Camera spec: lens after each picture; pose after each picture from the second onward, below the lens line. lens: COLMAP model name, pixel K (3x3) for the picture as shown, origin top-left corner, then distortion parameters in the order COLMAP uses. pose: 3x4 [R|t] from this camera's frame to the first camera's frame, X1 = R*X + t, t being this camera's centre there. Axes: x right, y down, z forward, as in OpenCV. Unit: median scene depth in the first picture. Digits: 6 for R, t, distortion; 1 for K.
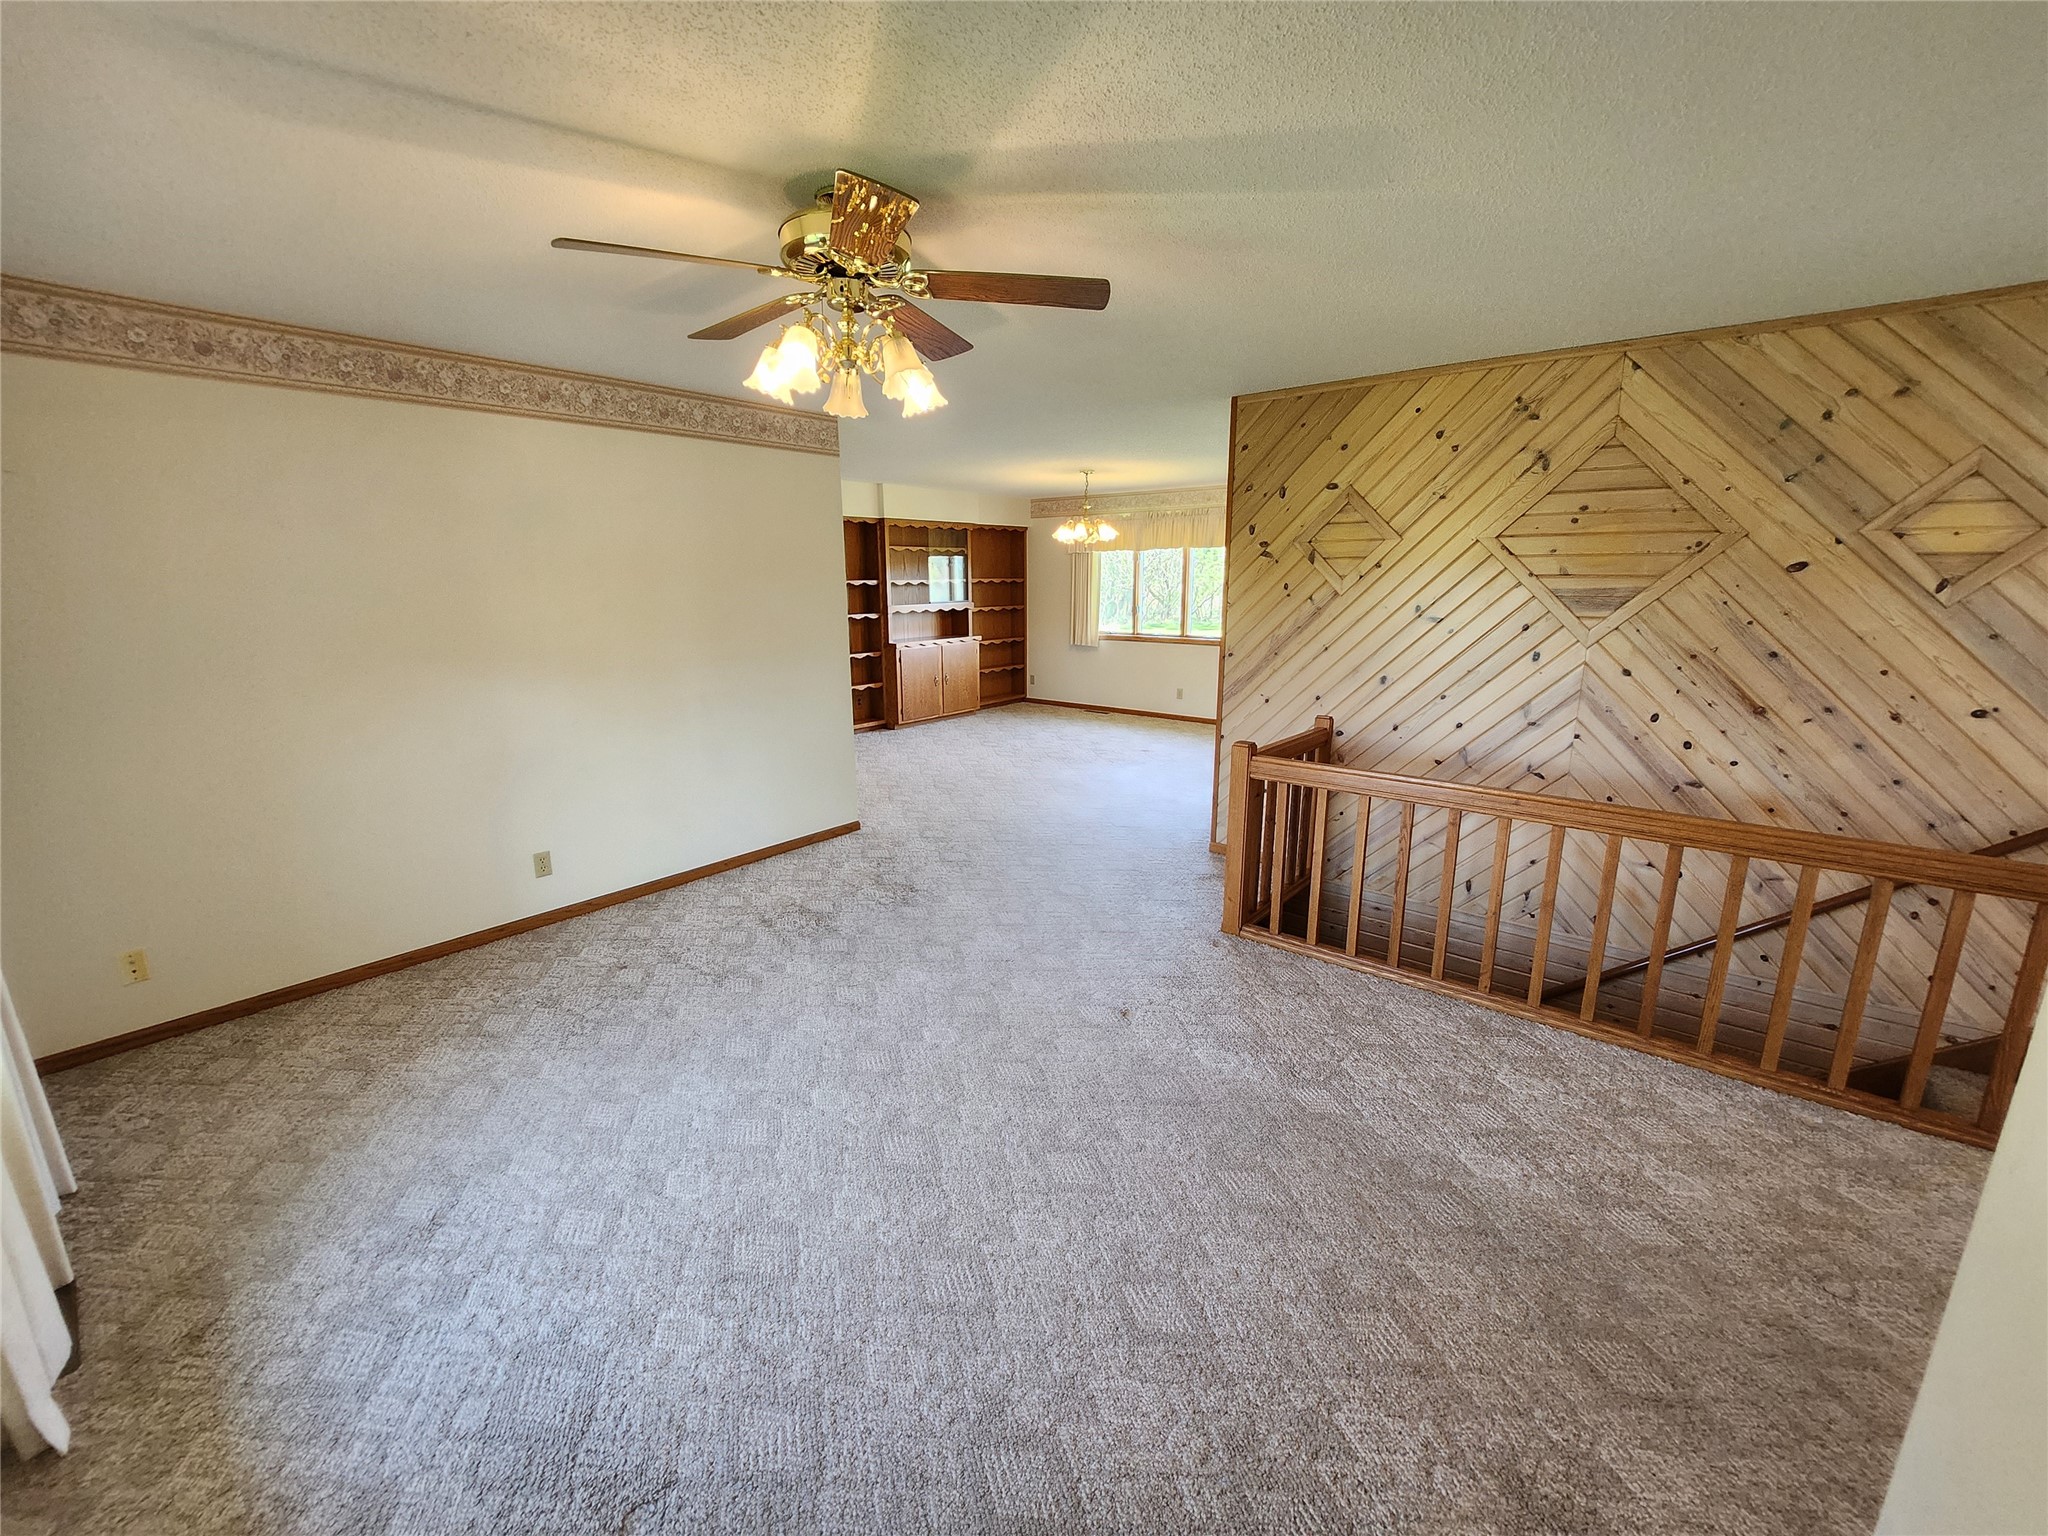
lens RADIAL K [[812.2, 0, 1014.7], [0, 812.2, 755.6], [0, 0, 1]] dist [-0.016683, -0.001028]
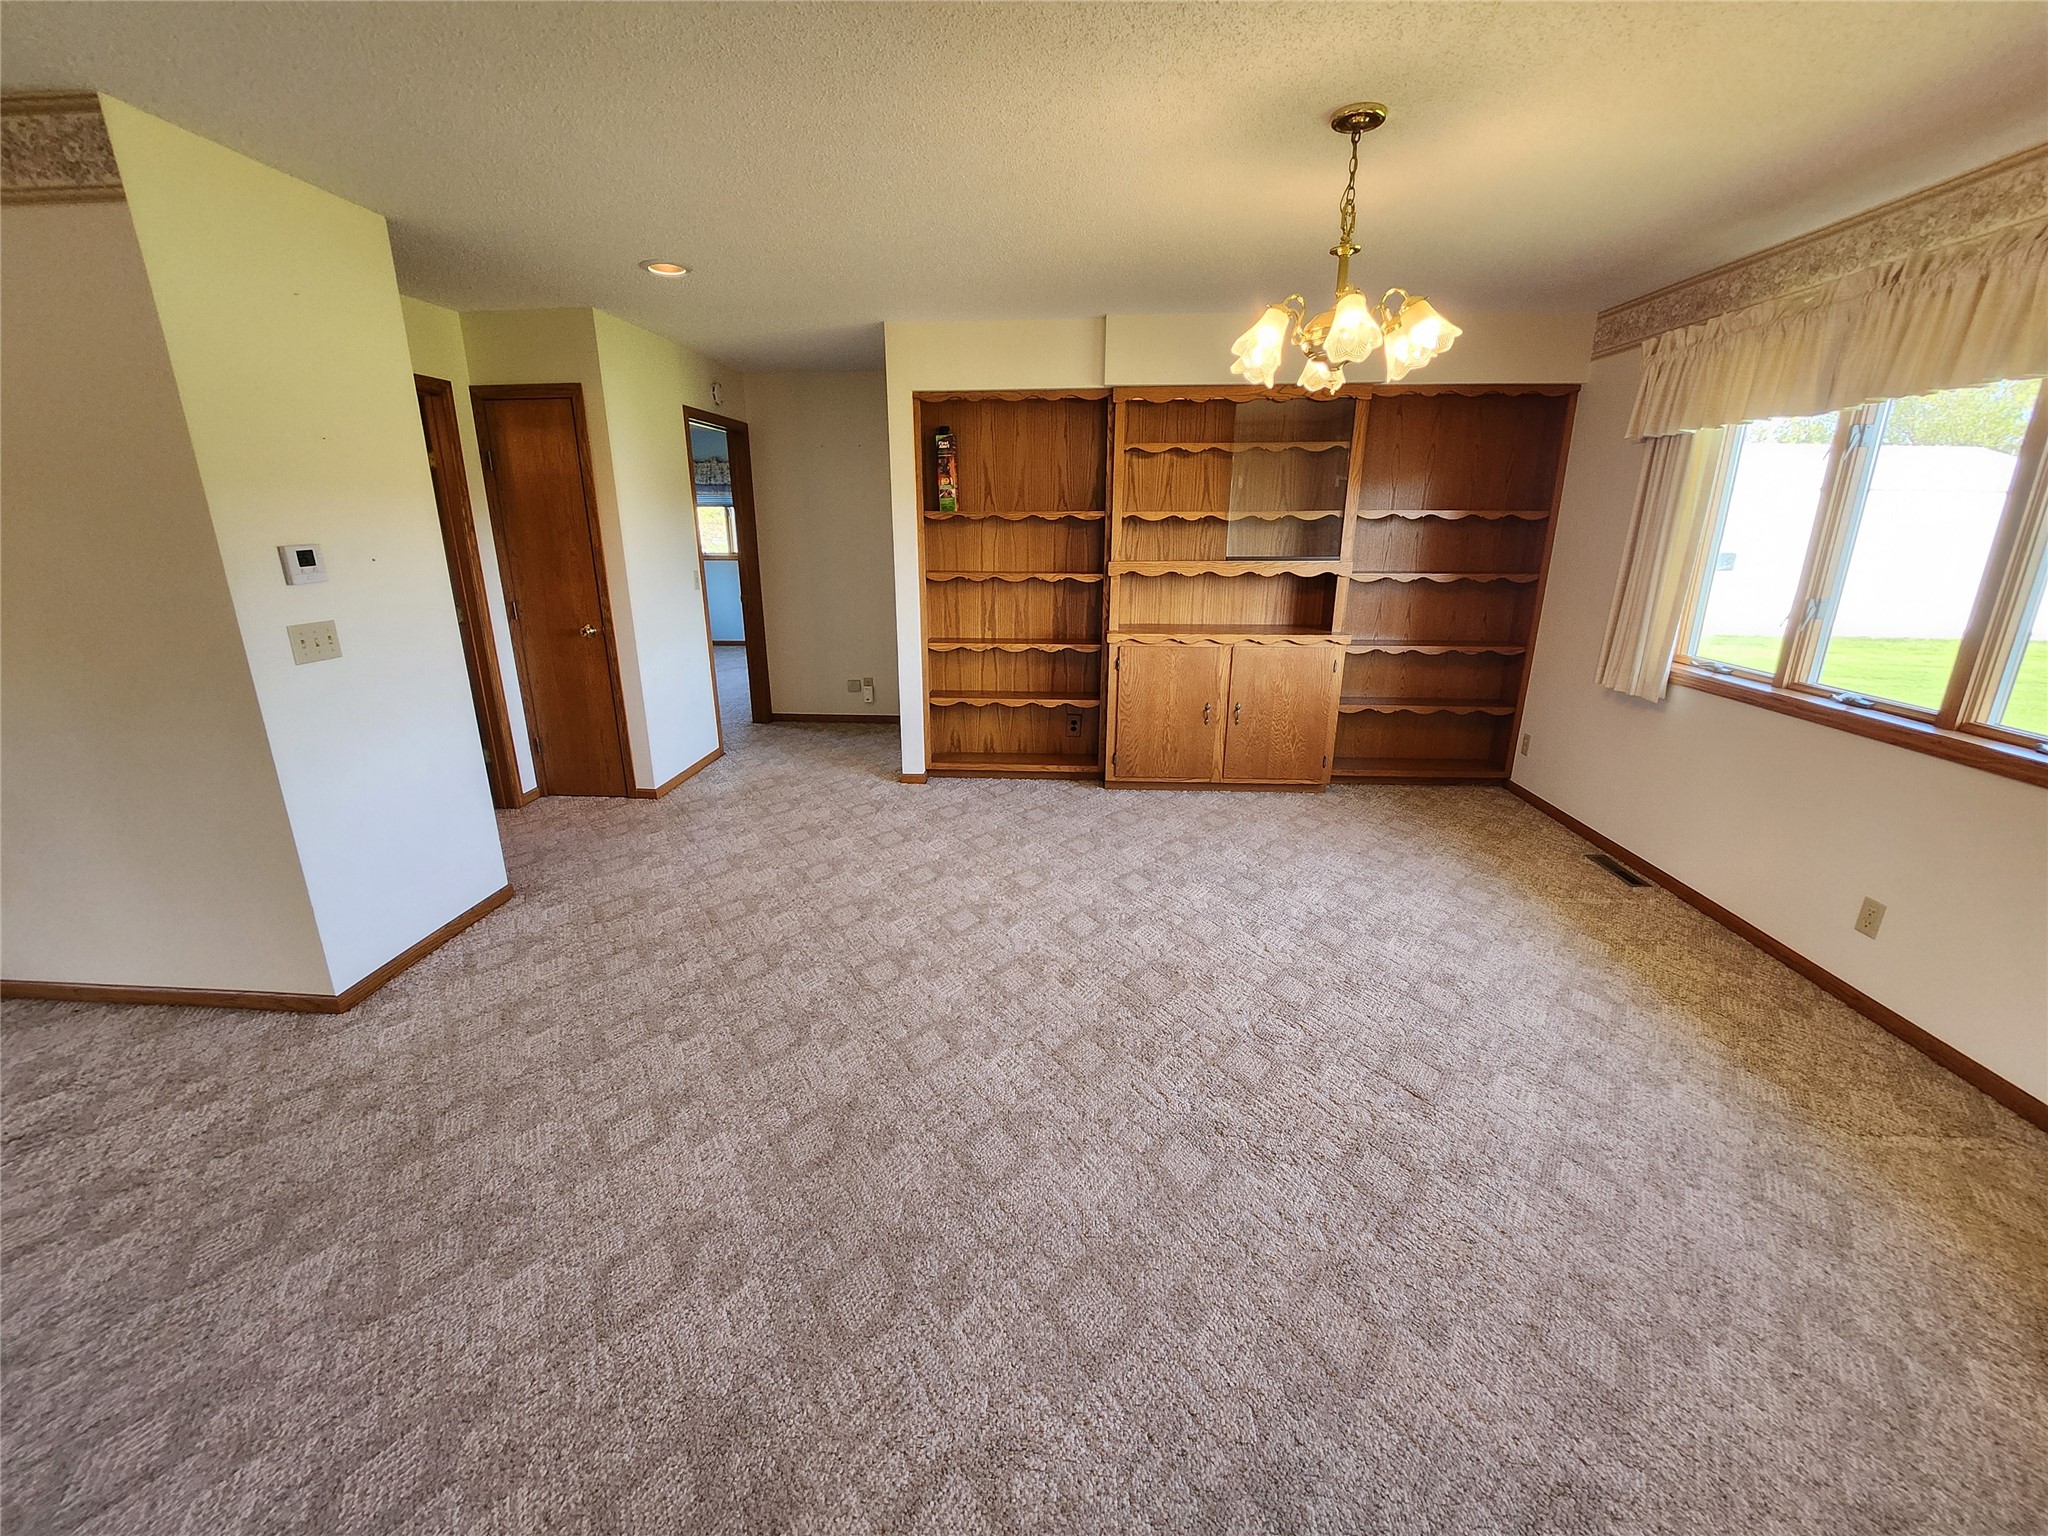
lens RADIAL K [[812.2, 0, 1018.9], [0, 812.2, 761.8], [0, 0, 1]] dist [-0.016683, -0.001028]
pose [[0.586038, 0.233848, -0.775806, 0.236064], [-0.175082, 0.971377, 0.160542, -0.124381], [0.791142, 0.041746, 0.610206, 0.600335]]
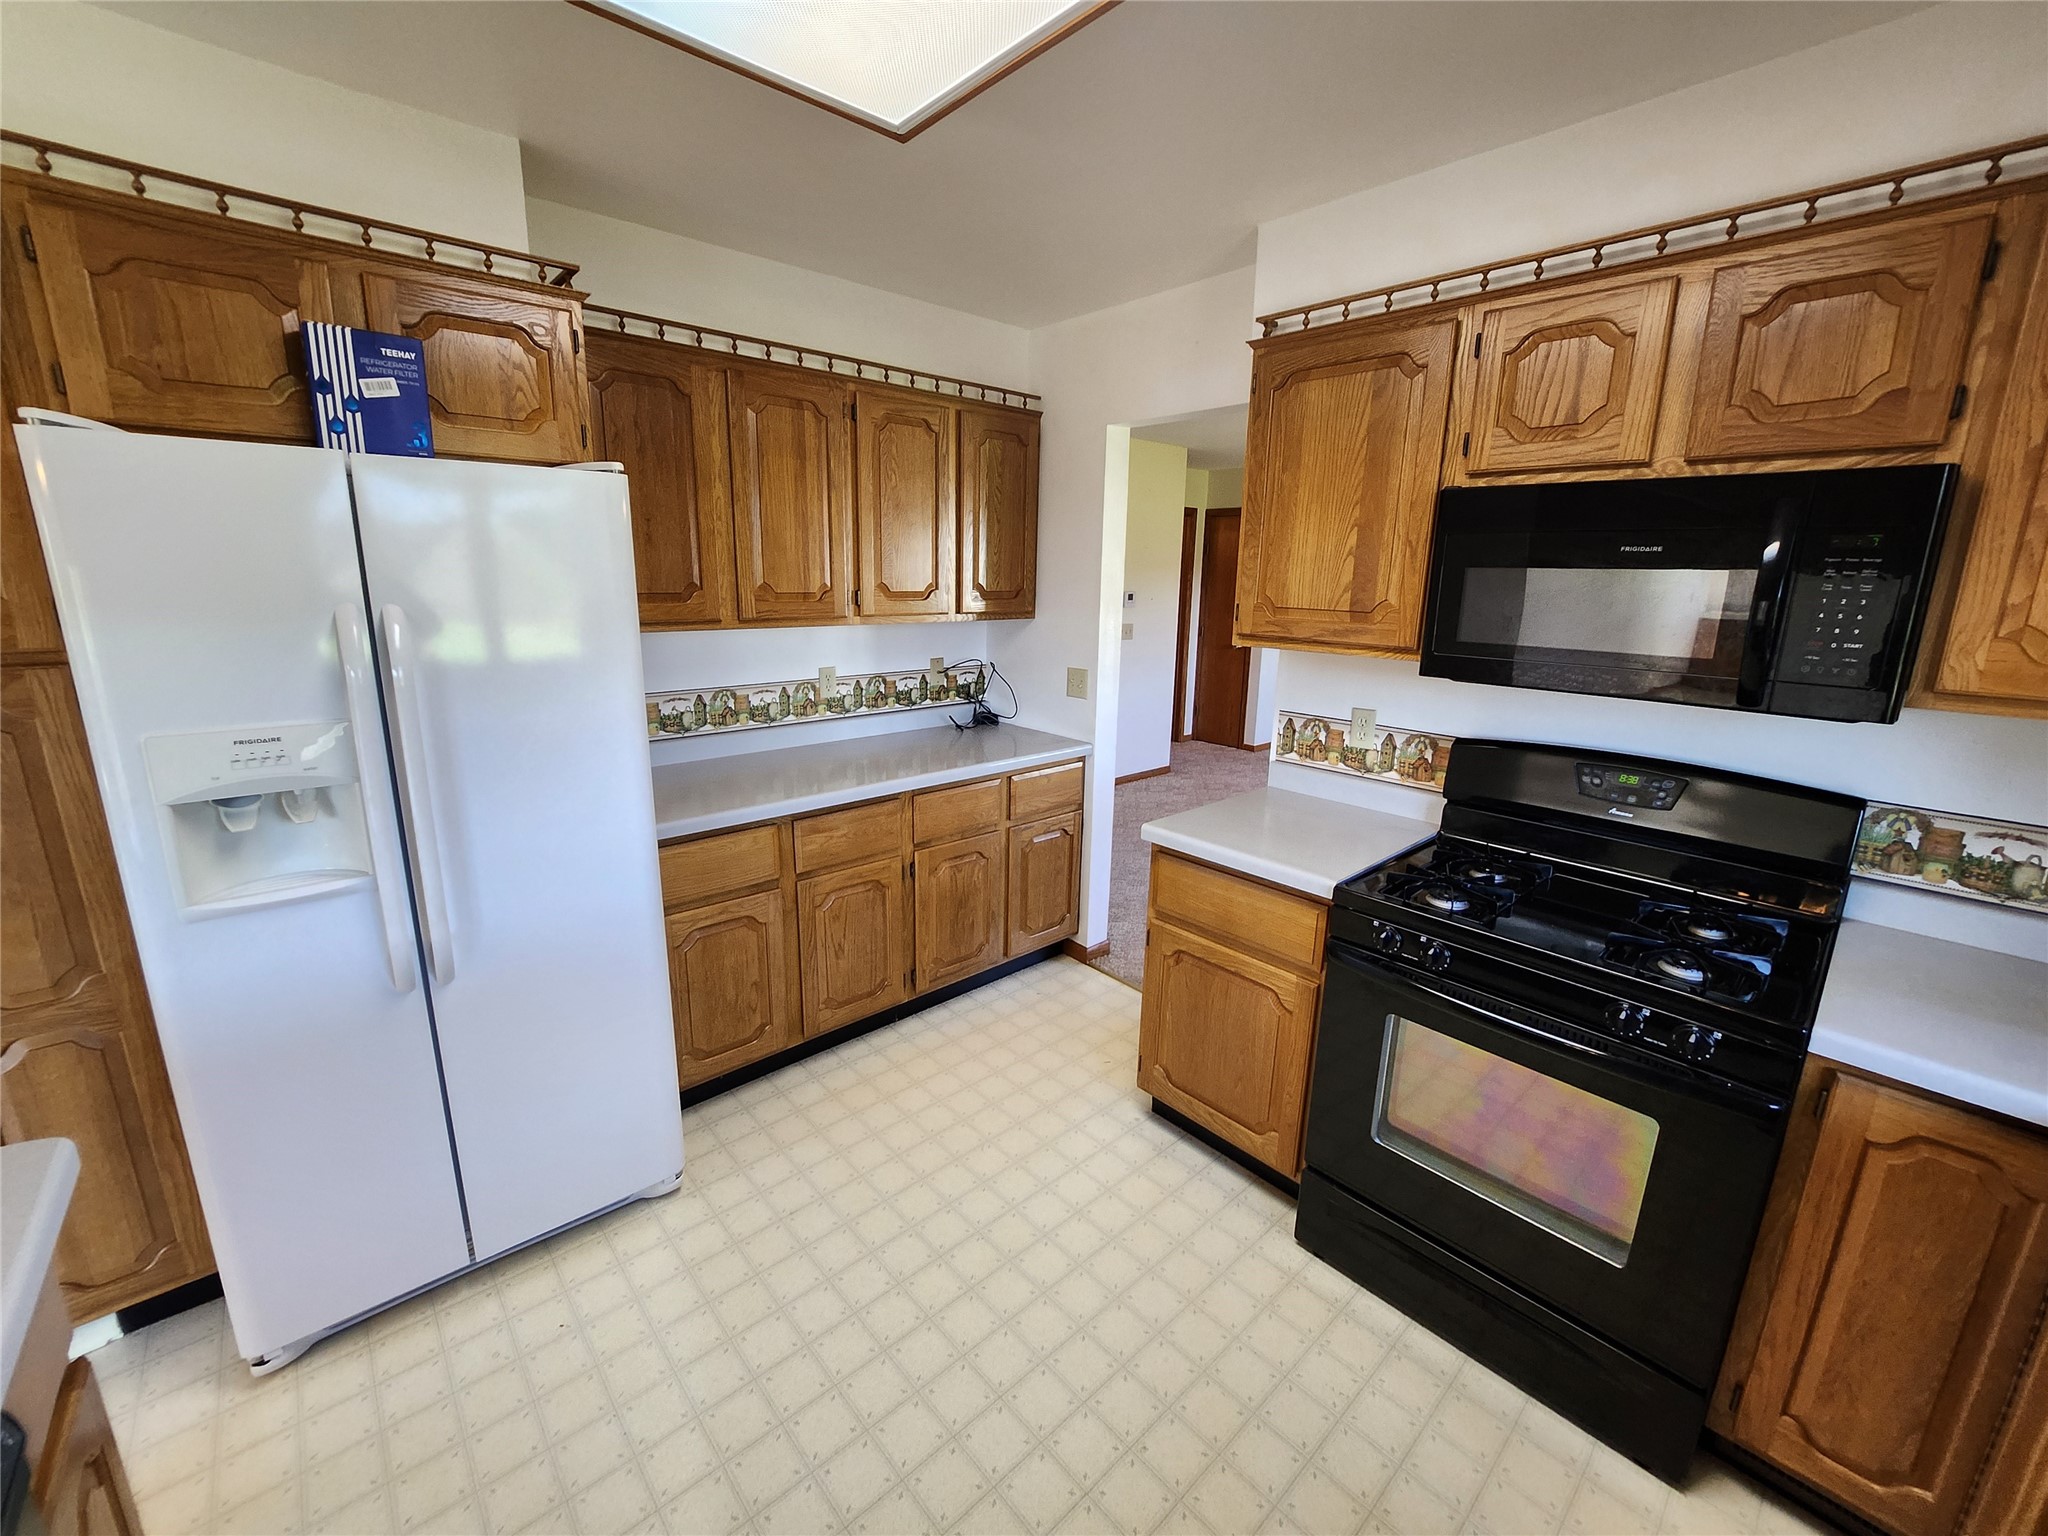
lens RADIAL K [[812.2, 0, 1011.4], [0, 812.2, 757.4], [0, 0, 1]] dist [-0.016683, -0.001028]
pose [[-0.157202, 0.220583, -0.962616, 0.558411], [-0.231146, 0.939442, 0.253021, -0.128214], [0.960135, 0.262280, -0.096696, 0.574594]]
